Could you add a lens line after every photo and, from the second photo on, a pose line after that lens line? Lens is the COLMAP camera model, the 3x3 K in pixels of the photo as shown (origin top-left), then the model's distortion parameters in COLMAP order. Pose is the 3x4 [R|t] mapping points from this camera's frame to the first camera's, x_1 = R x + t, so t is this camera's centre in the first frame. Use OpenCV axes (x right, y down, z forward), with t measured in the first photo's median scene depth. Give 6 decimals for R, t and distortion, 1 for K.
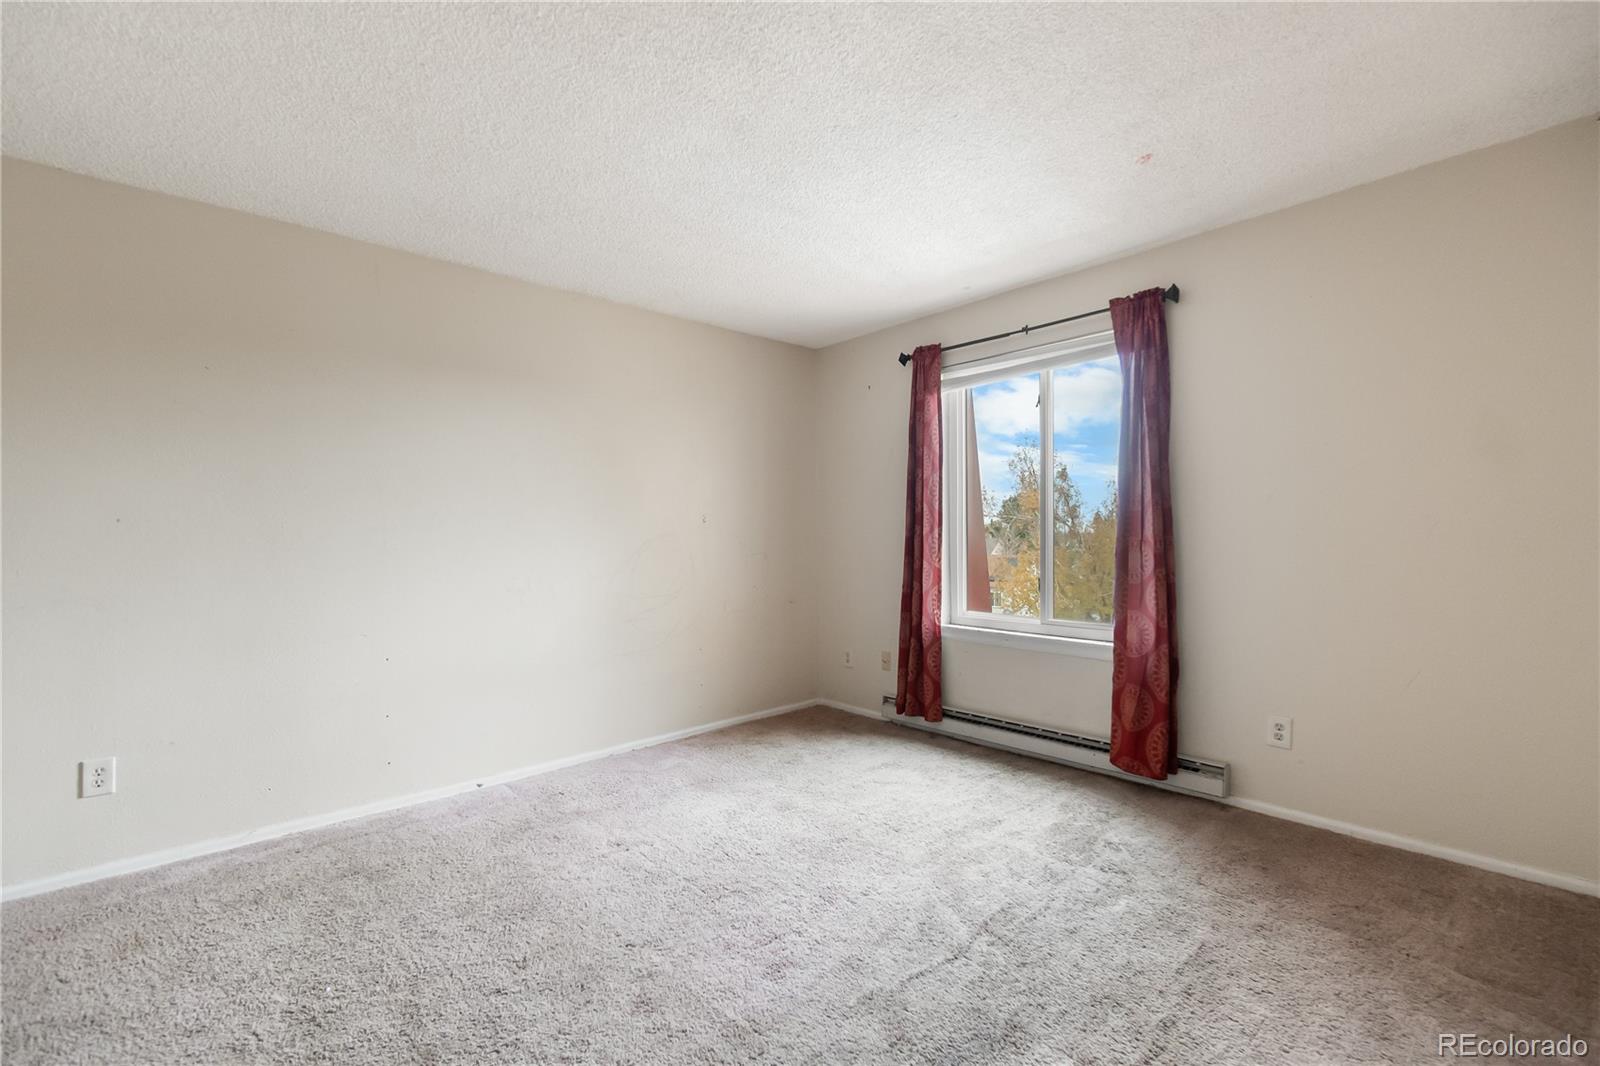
lens RADIAL K [[689.1, 0, 794.5], [0, 689.1, 536.7], [0, 0, 1]] dist [-0.006826, 0.002198]
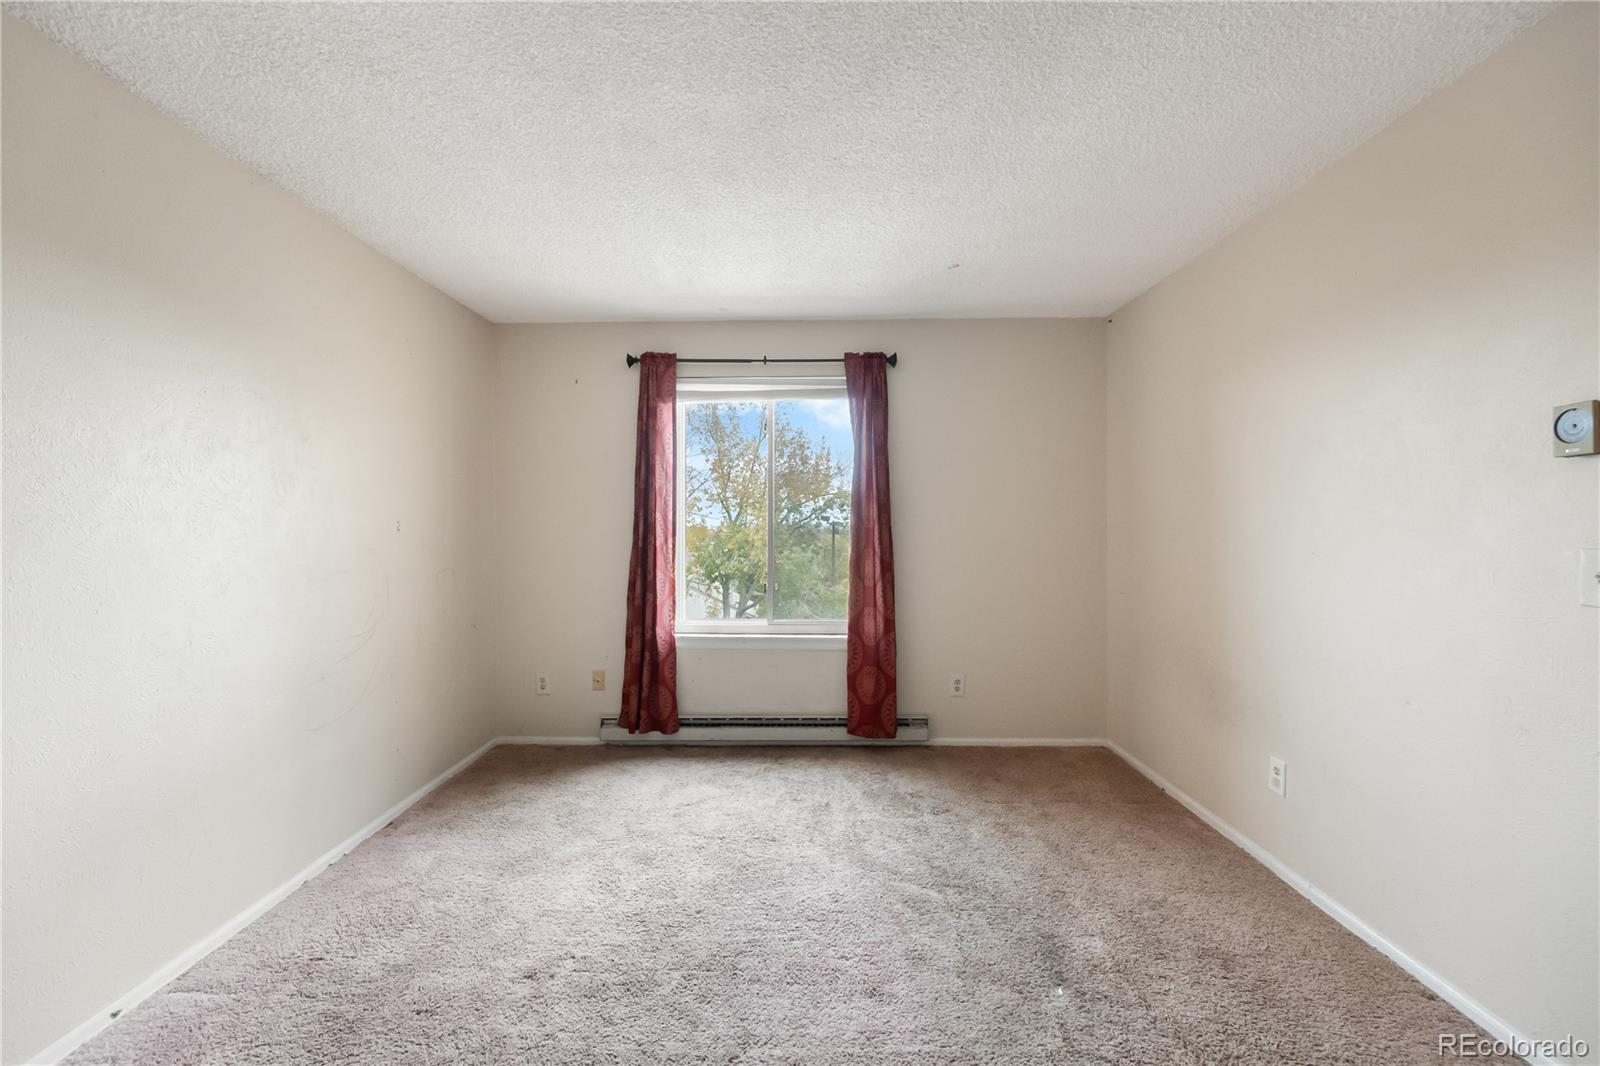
lens RADIAL K [[689.1, 0, 797.3], [0, 689.1, 531.7], [0, 0, 1]] dist [-0.006826, 0.002198]
pose [[0.686597, 0.004762, 0.727023, -0.426598], [-0.003990, 0.999988, -0.002781, -0.021676], [-0.727028, -0.000991, 0.686607, 0.201163]]
